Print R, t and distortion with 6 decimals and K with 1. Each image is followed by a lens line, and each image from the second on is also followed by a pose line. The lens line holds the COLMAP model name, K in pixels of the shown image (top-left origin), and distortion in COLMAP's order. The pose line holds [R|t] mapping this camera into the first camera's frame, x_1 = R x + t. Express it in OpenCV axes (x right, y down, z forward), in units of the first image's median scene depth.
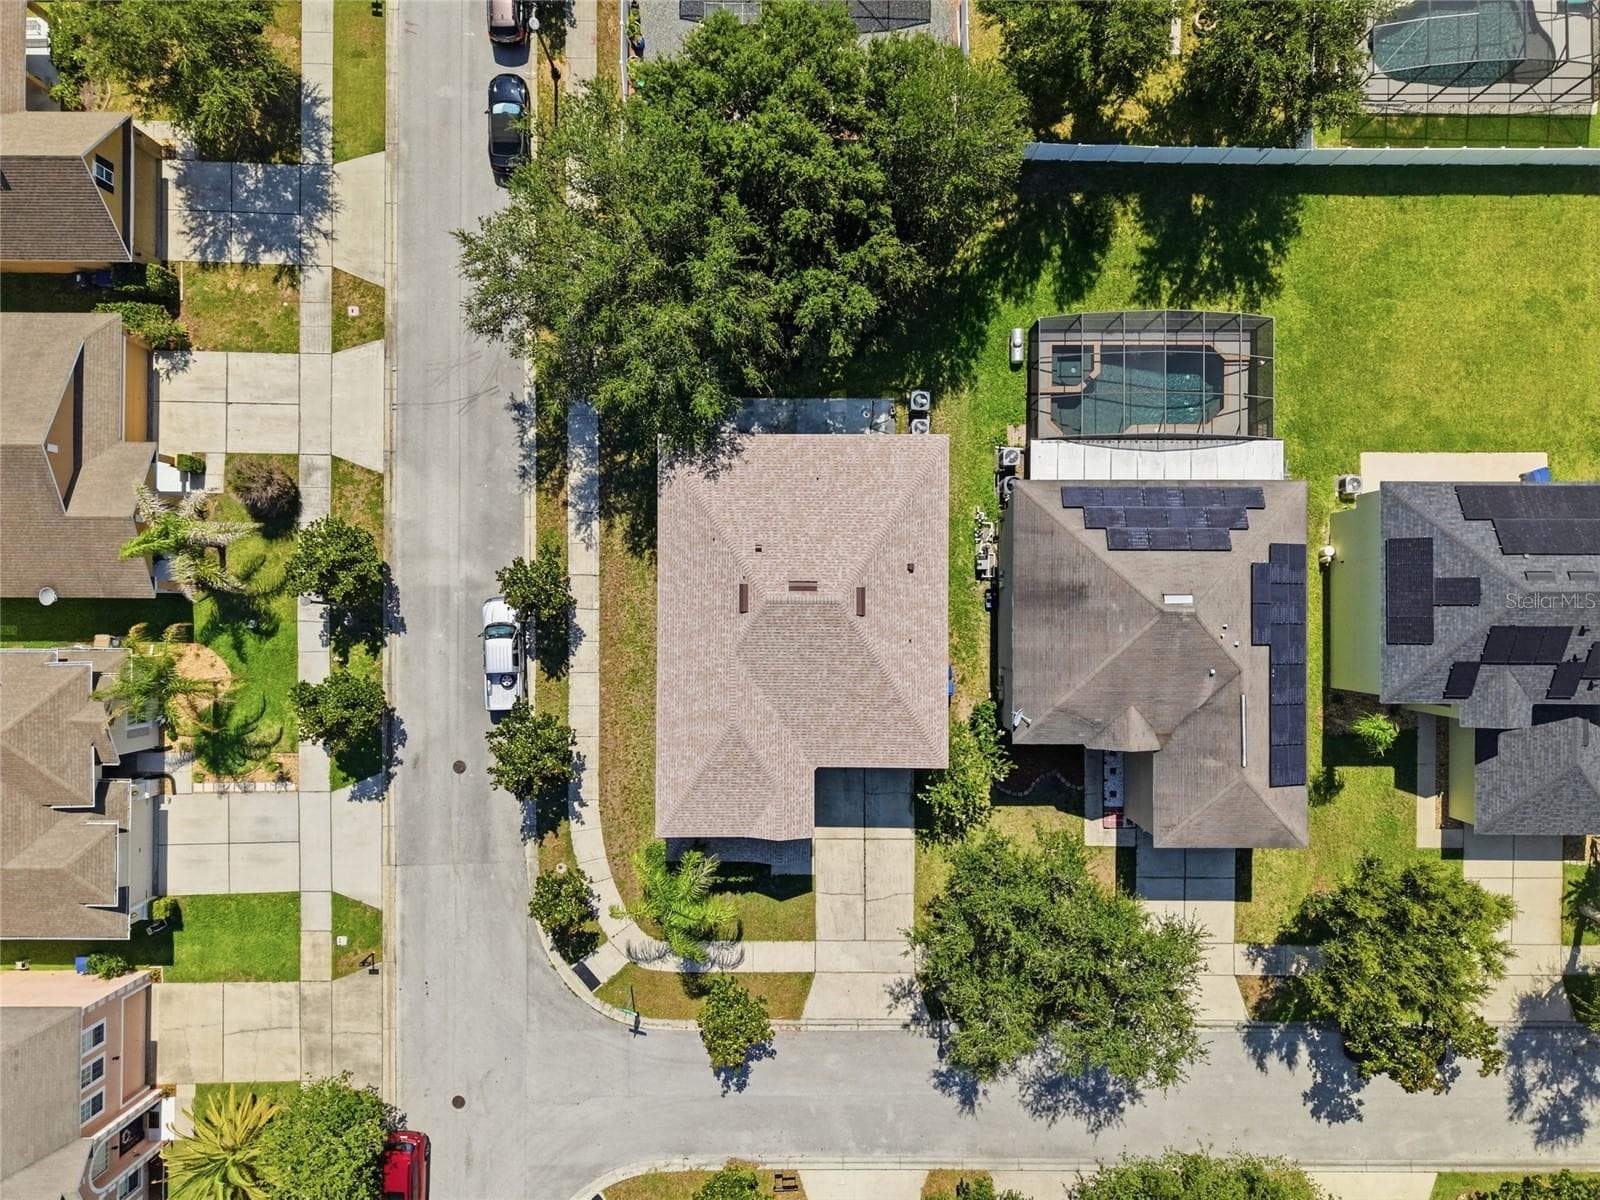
lens RADIAL K [[1090.8, 0, 800.0], [0, 1090.8, 600.0], [0, 0, 1]] dist [0.005291, 0.002086]
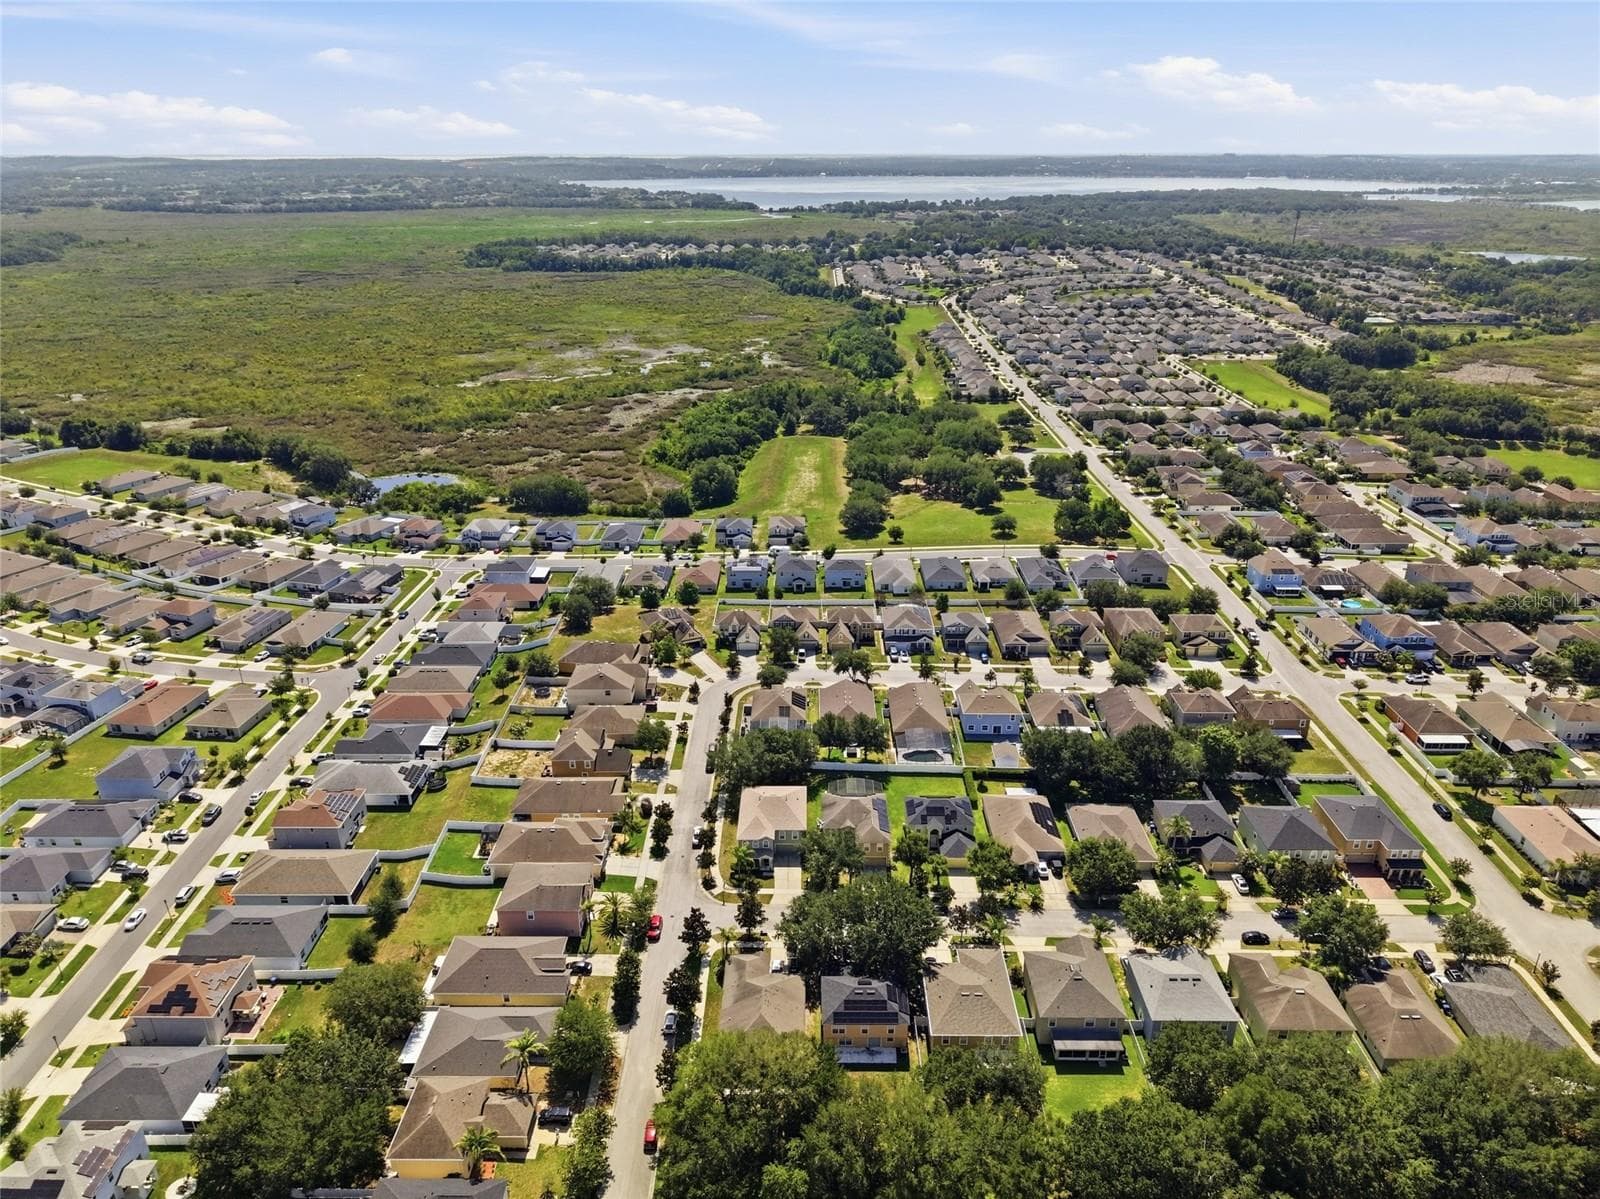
lens RADIAL K [[1123.1, 0, 800.0], [0, 1123.1, 599.5], [0, 0, 1]] dist [0.051457, -0.000450]
pose [[0.999949, -0.002631, -0.009792, 0.141054], [-0.007934, 0.398271, -0.917233, 3.418898], [0.006313, 0.917264, 0.398230, -1.403470]]
